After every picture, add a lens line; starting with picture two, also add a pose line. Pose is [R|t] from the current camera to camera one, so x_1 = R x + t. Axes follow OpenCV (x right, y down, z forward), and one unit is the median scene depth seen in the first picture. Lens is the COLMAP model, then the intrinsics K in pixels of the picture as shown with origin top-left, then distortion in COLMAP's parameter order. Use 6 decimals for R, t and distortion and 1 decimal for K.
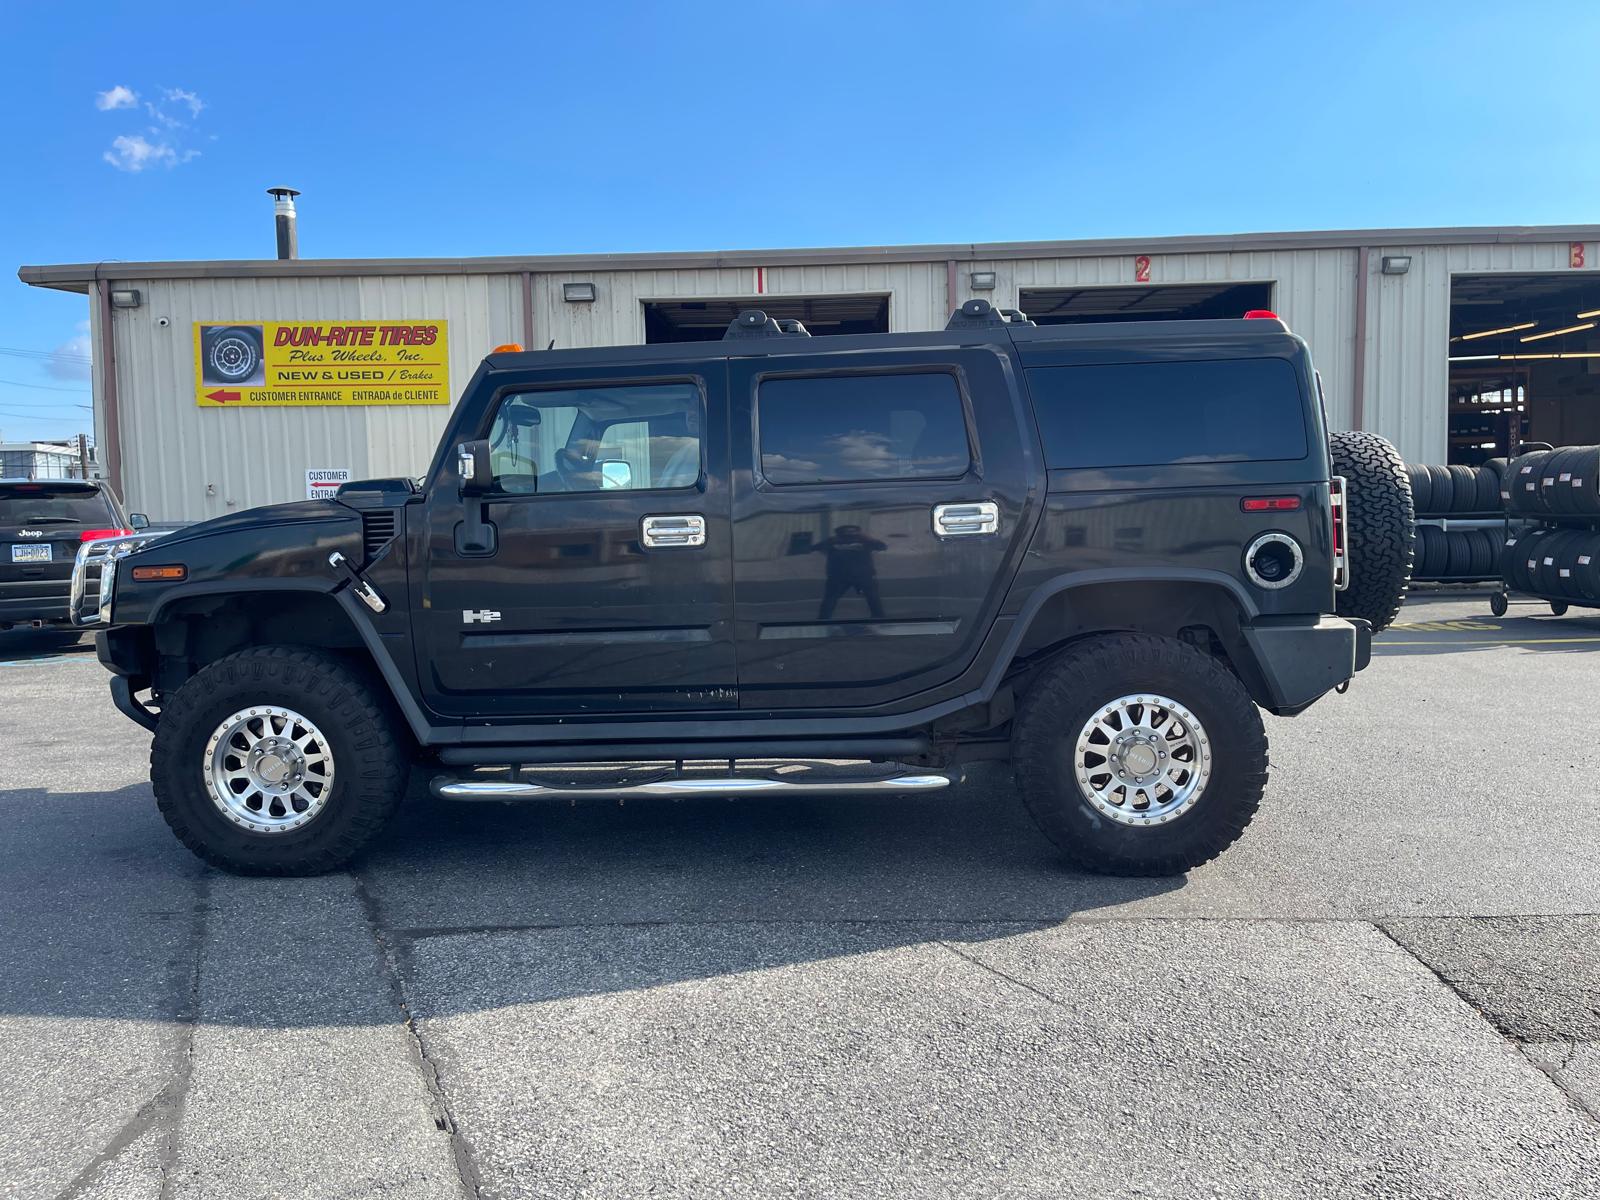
lens RADIAL K [[1191.4, 0, 800.0], [0, 1191.4, 600.0], [0, 0, 1]] dist [0.050210, 0.003741]
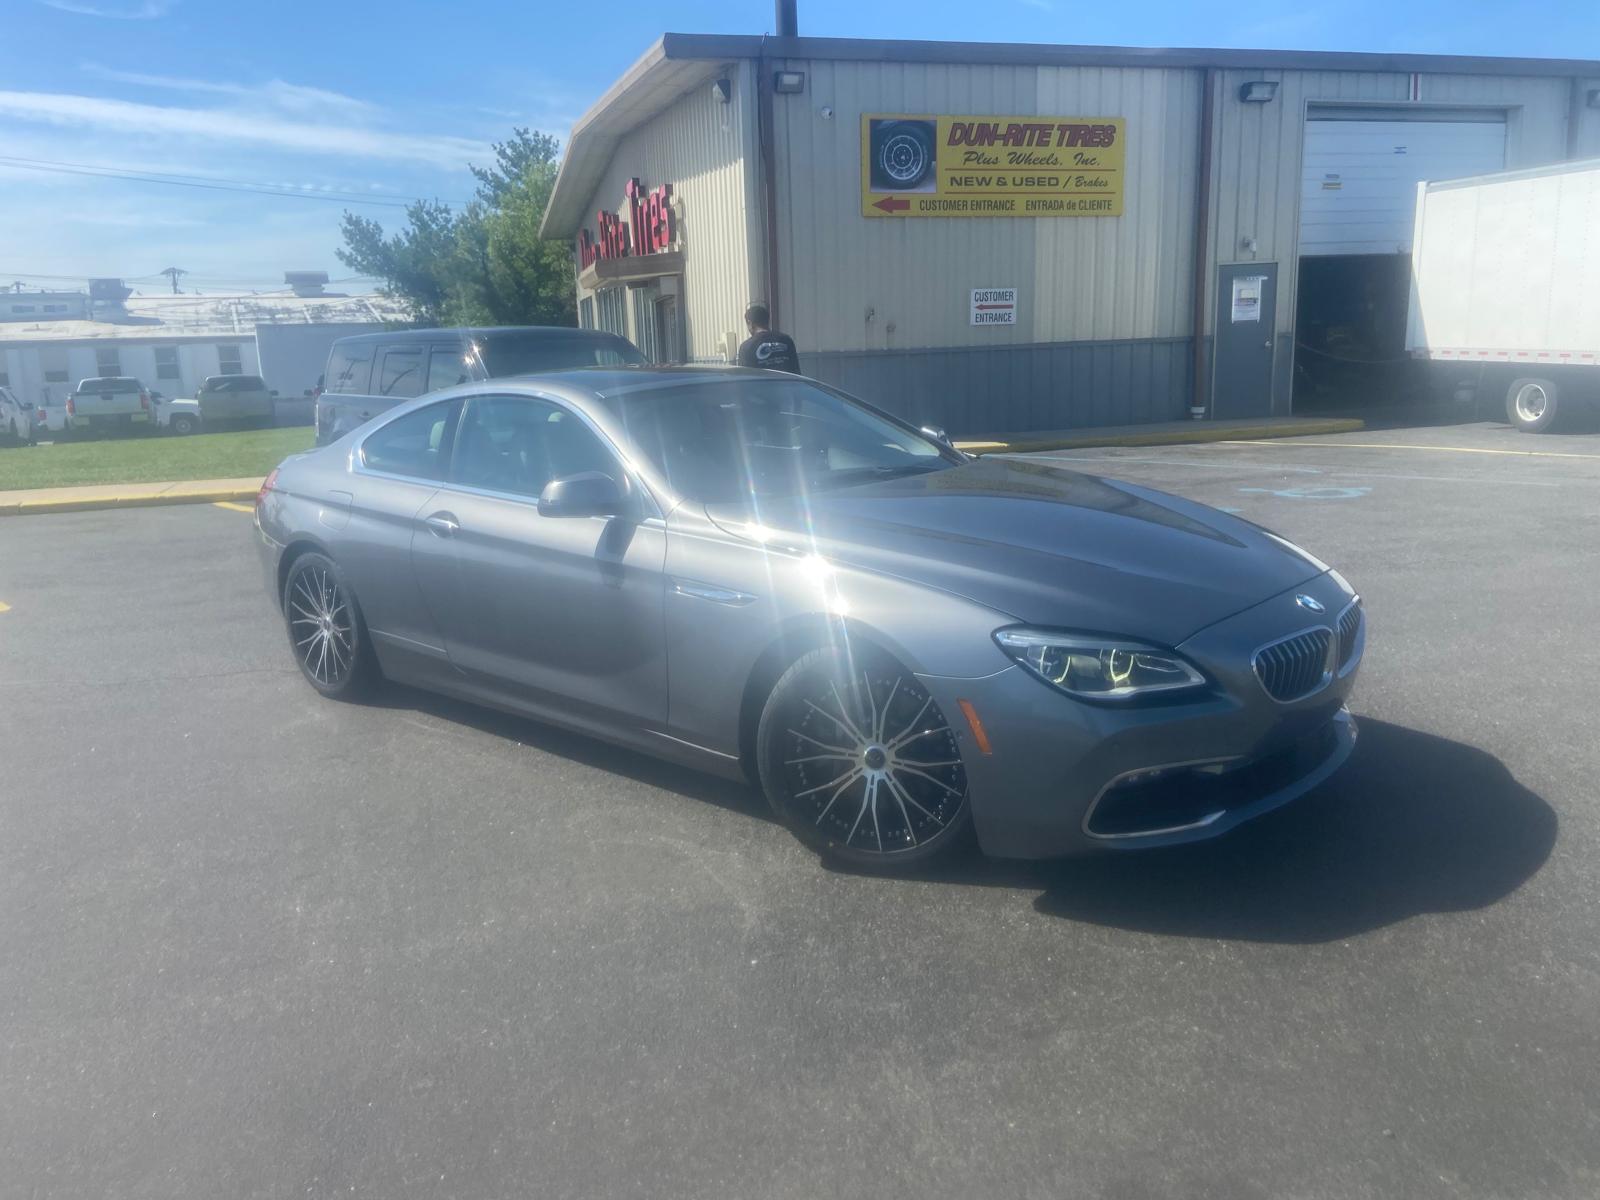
lens RADIAL K [[1182.1, 0, 818.0], [0, 1182.1, 590.4], [0, 0, 1]] dist [0.143937, -0.184363]
pose [[0.956604, -0.069314, 0.283028, -0.800126], [0.029077, 0.989155, 0.143967, -0.017356], [-0.289937, -0.129489, 0.948245, 0.148235]]
